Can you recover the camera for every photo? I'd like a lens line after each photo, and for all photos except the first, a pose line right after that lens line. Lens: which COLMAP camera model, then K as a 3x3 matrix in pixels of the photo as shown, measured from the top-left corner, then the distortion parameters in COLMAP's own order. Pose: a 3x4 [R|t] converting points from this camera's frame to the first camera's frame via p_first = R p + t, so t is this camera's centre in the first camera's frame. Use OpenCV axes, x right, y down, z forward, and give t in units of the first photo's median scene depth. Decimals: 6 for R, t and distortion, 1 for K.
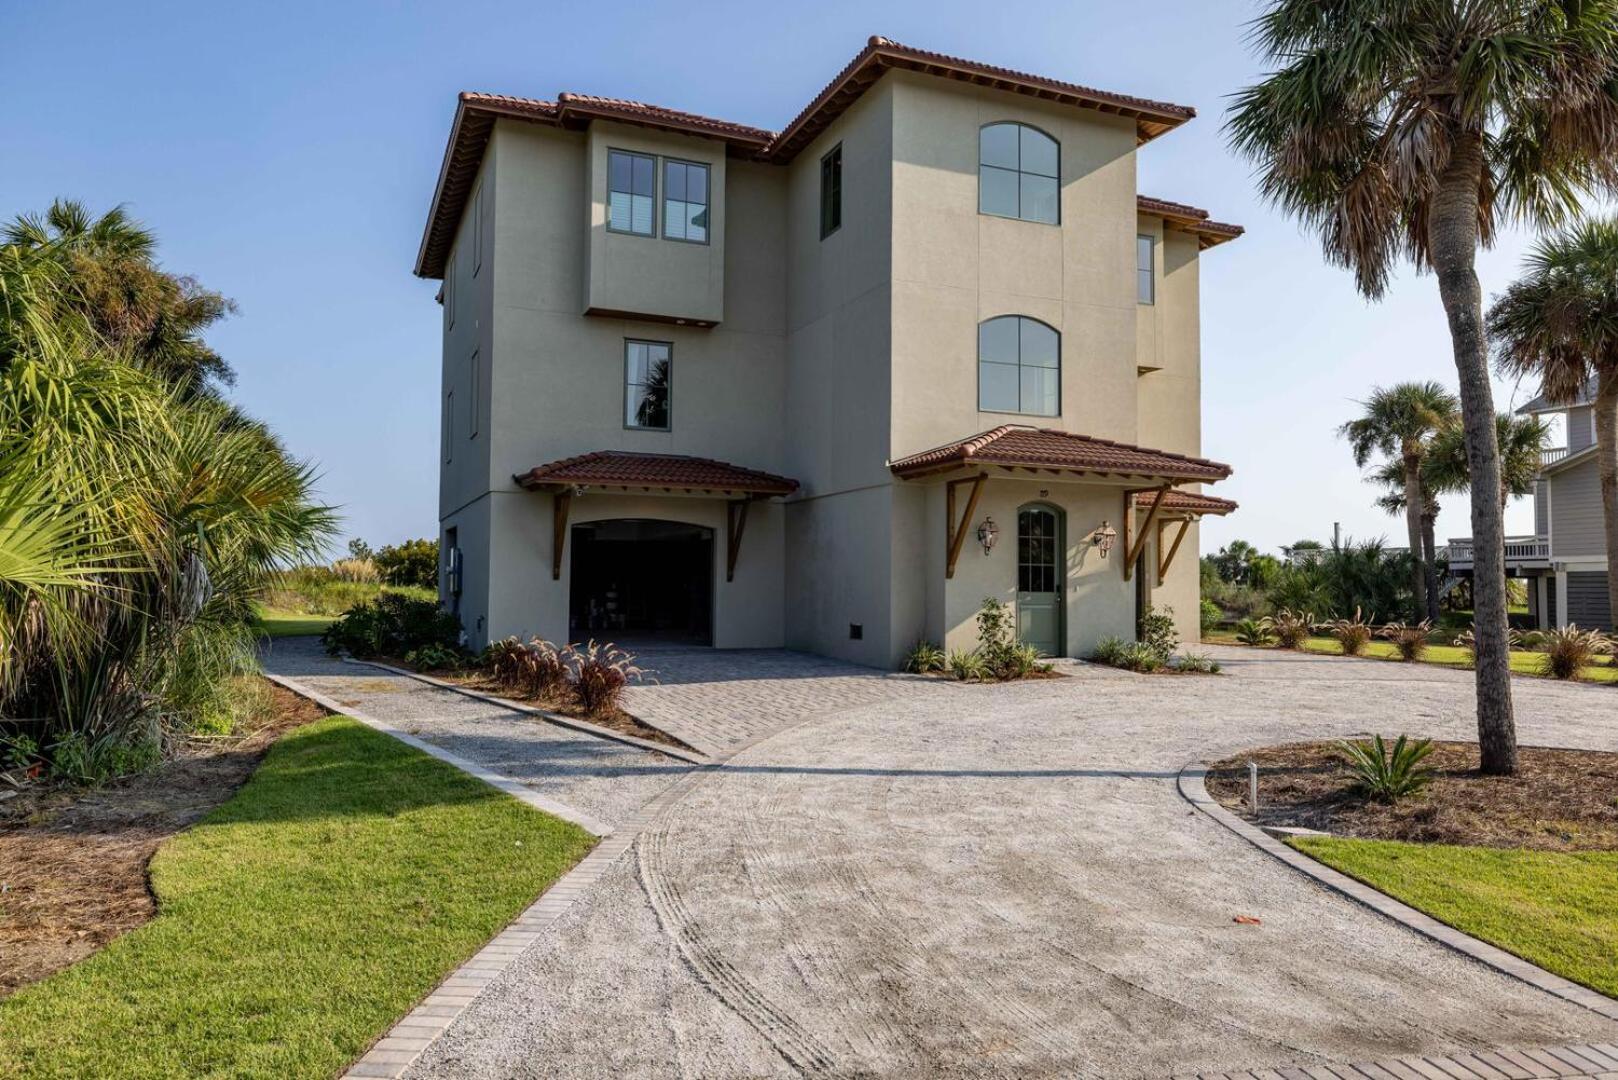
lens RADIAL K [[1075.9, 0, 809.0], [0, 1075.9, 540.0], [0, 0, 1]] dist [0.004715, 0.000344]
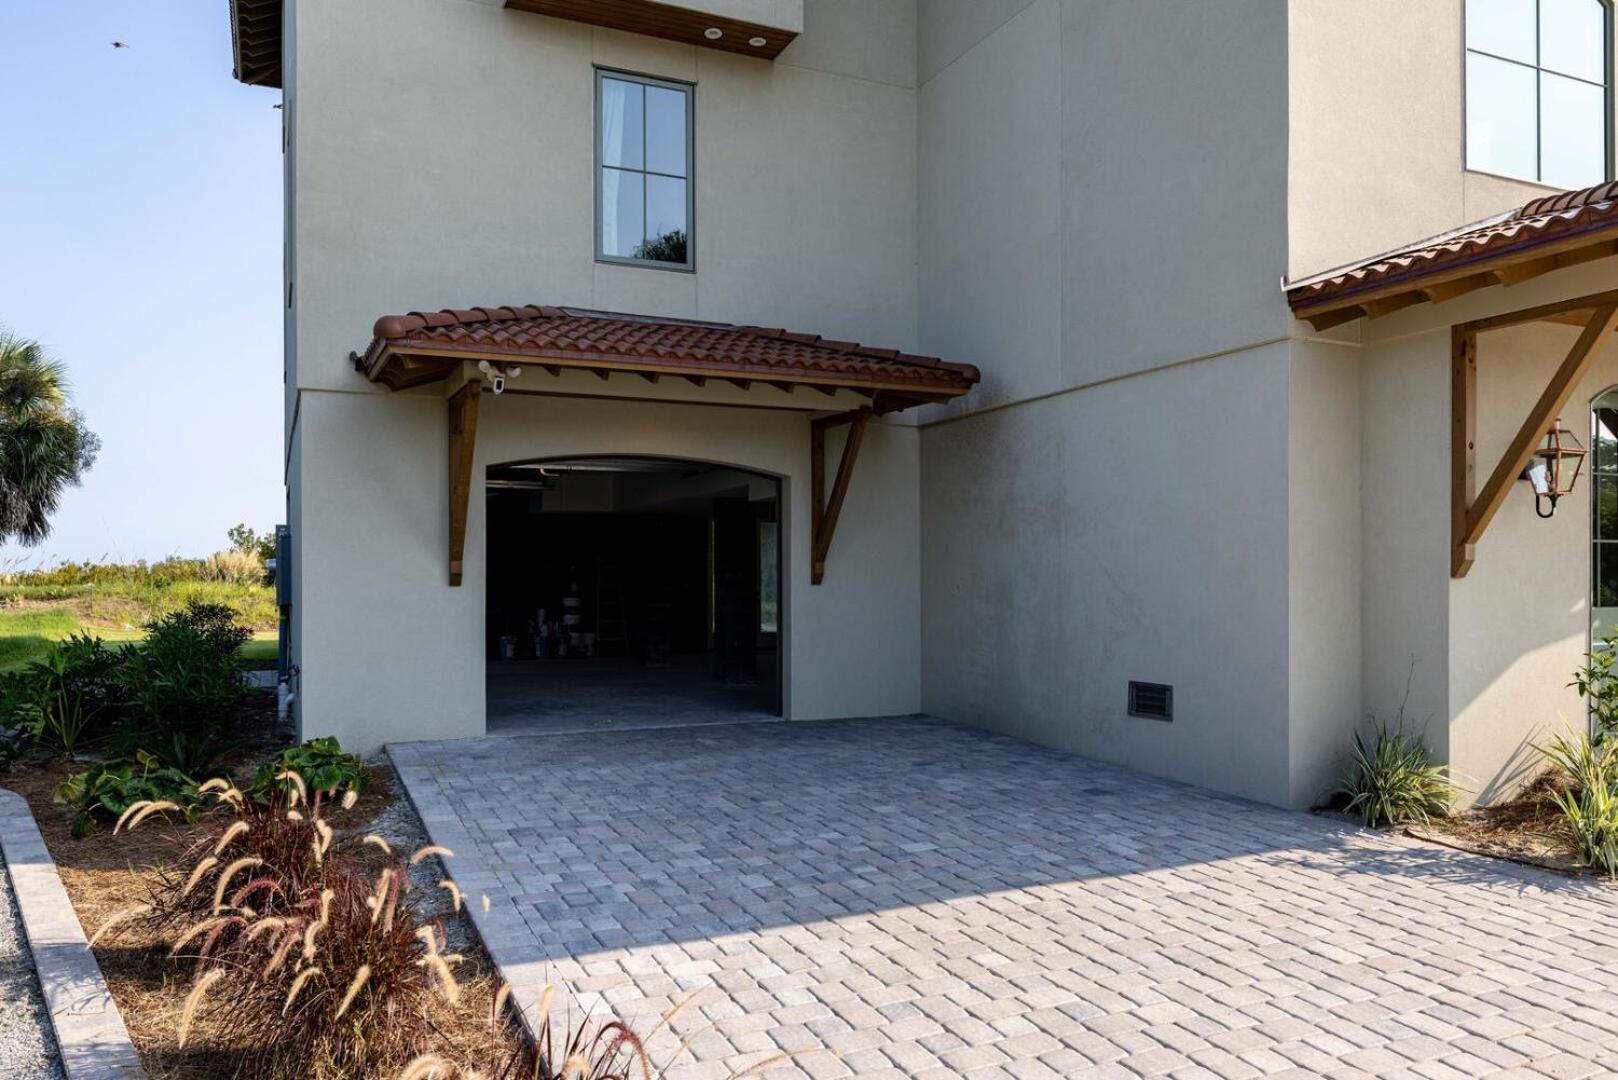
lens RADIAL K [[1128.5, 0, 786.1], [0, 1128.5, 564.3], [0, 0, 1]] dist [-0.000486, 0.071955]
pose [[0.999876, -0.010665, 0.011623, -0.097872], [0.010270, 0.999384, 0.033544, 0.012729], [-0.011973, -0.033421, 0.999370, 0.510284]]
